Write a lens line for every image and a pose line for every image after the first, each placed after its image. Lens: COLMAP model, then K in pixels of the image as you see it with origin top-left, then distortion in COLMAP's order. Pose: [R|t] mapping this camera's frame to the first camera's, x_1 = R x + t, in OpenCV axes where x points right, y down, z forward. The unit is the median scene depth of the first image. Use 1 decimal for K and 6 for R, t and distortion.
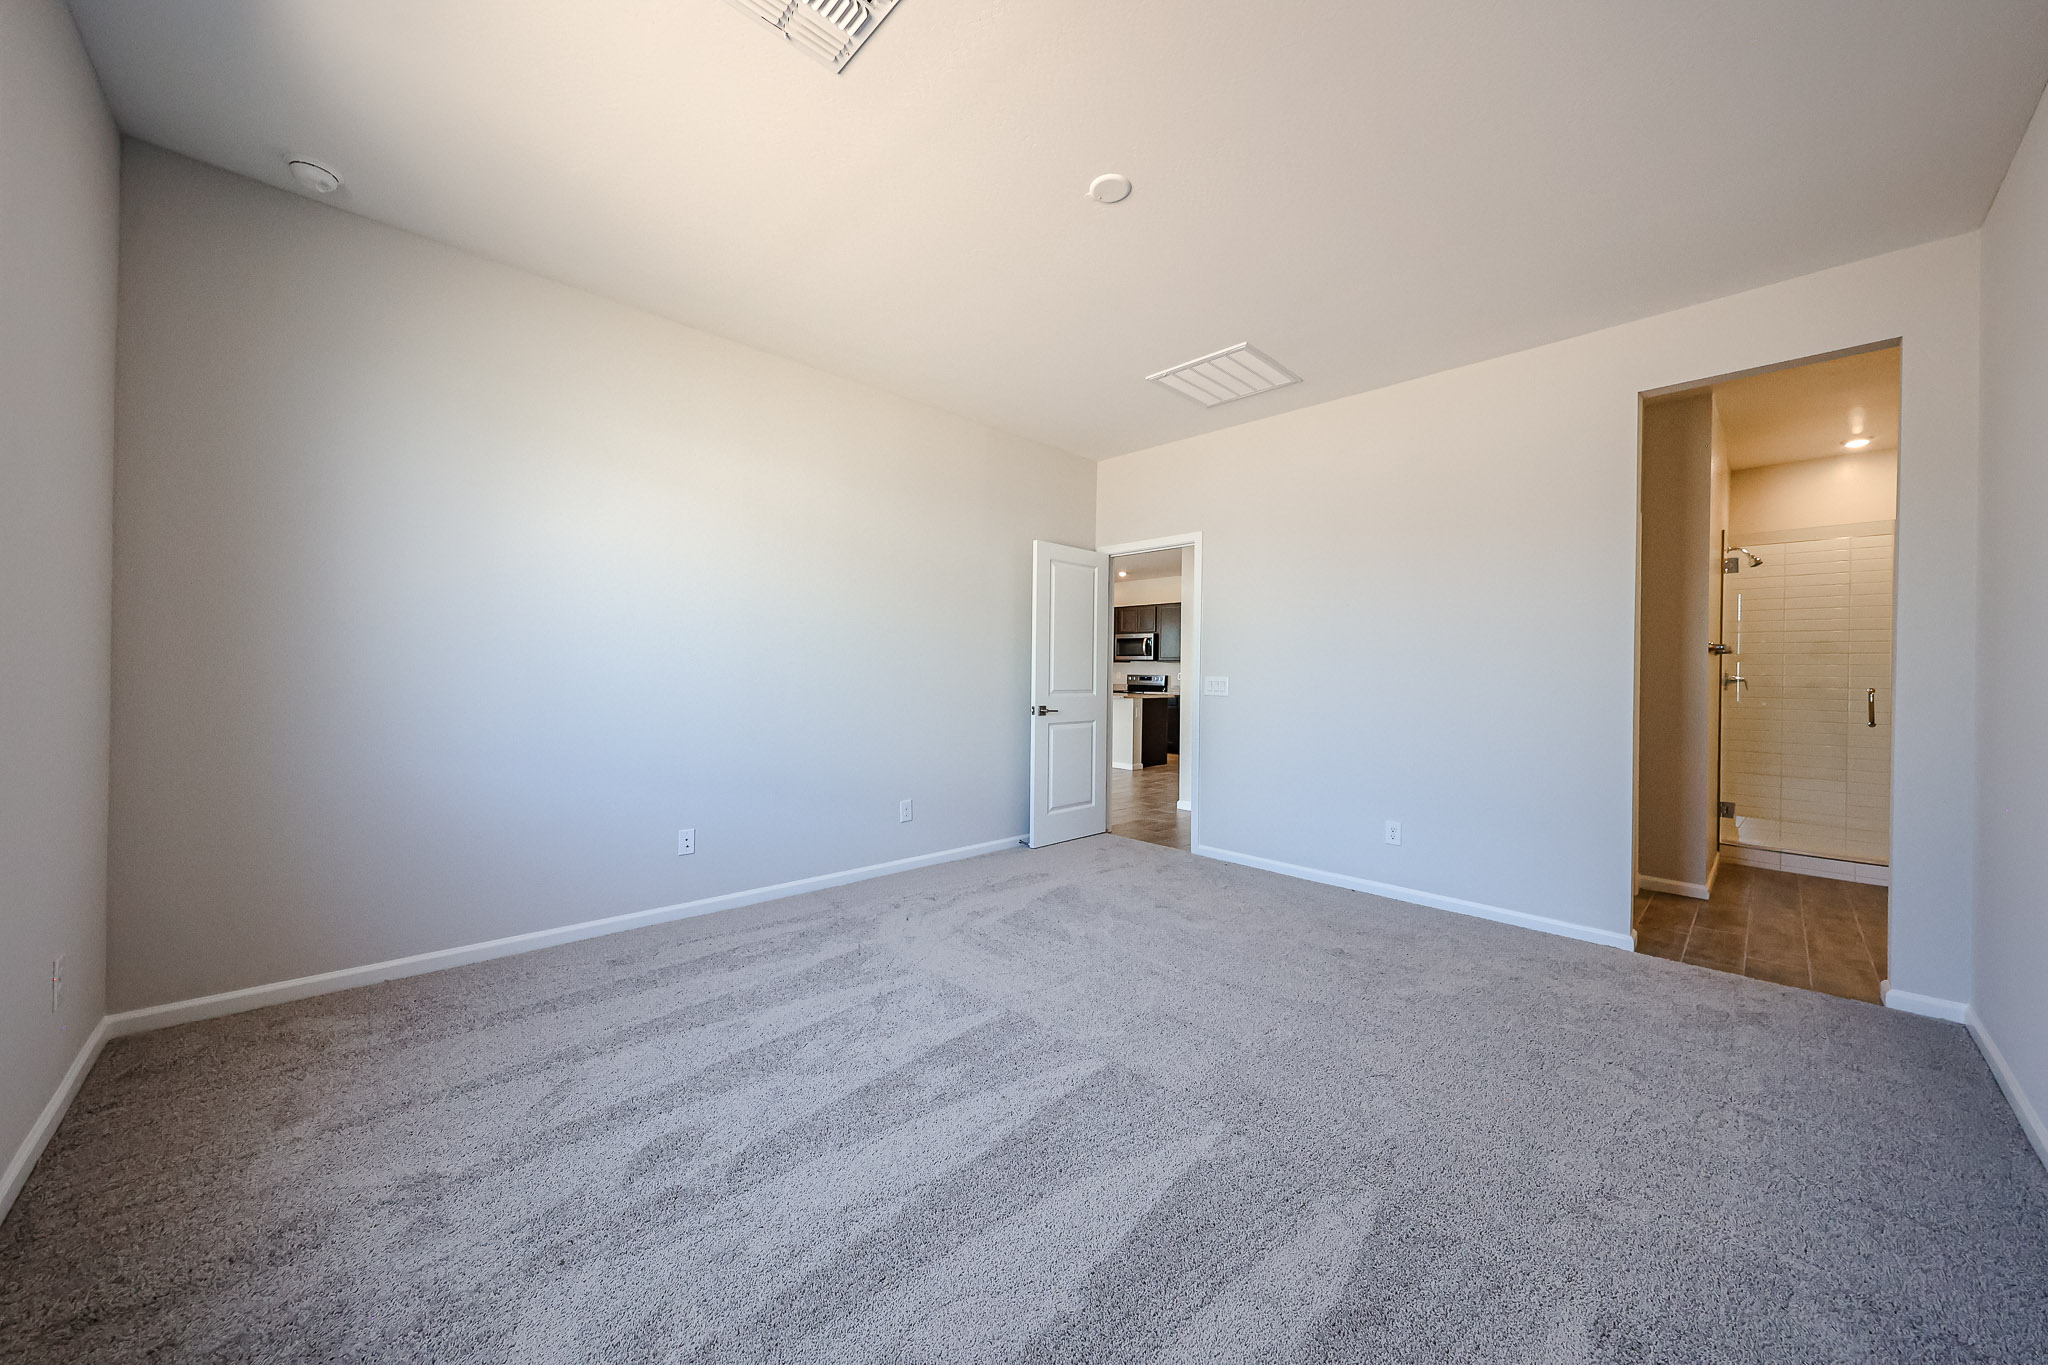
lens RADIAL K [[721.2, 0, 1014.8], [0, 721.2, 668.5], [0, 0, 1]] dist [-0.003636, -0.000860]
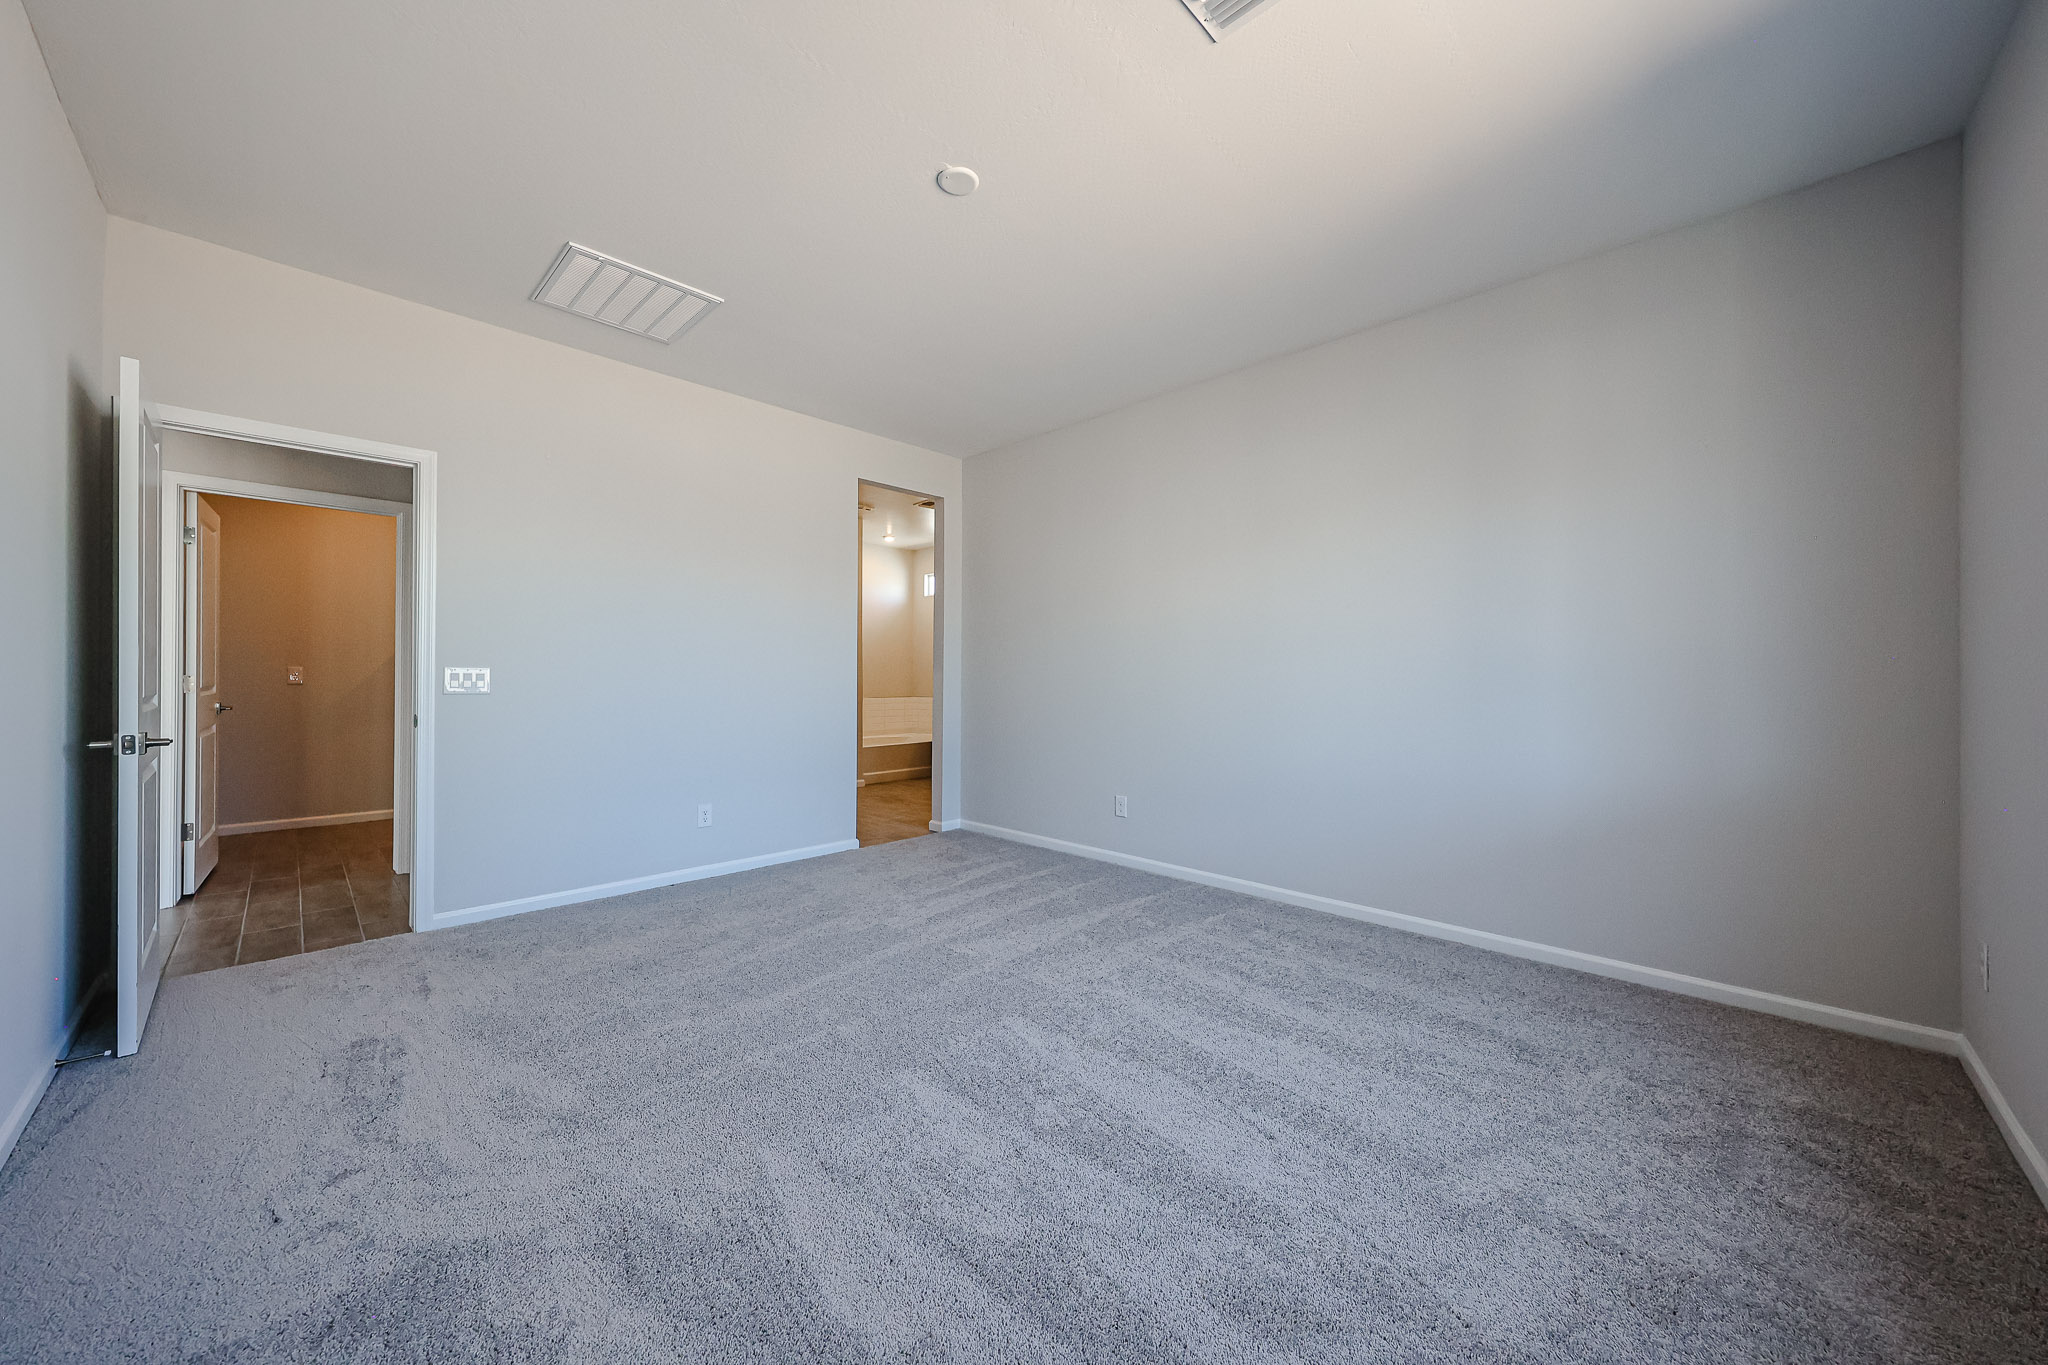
lens RADIAL K [[687.9, 0, 1040.4], [0, 687.9, 680.2], [0, 0, 1]] dist [-0.006738, 0.000438]
pose [[-0.030571, -0.019601, 0.999340, -0.485524], [-0.009069, 0.999772, 0.019332, 0.006412], [-0.999491, -0.008472, -0.030742, 0.538864]]
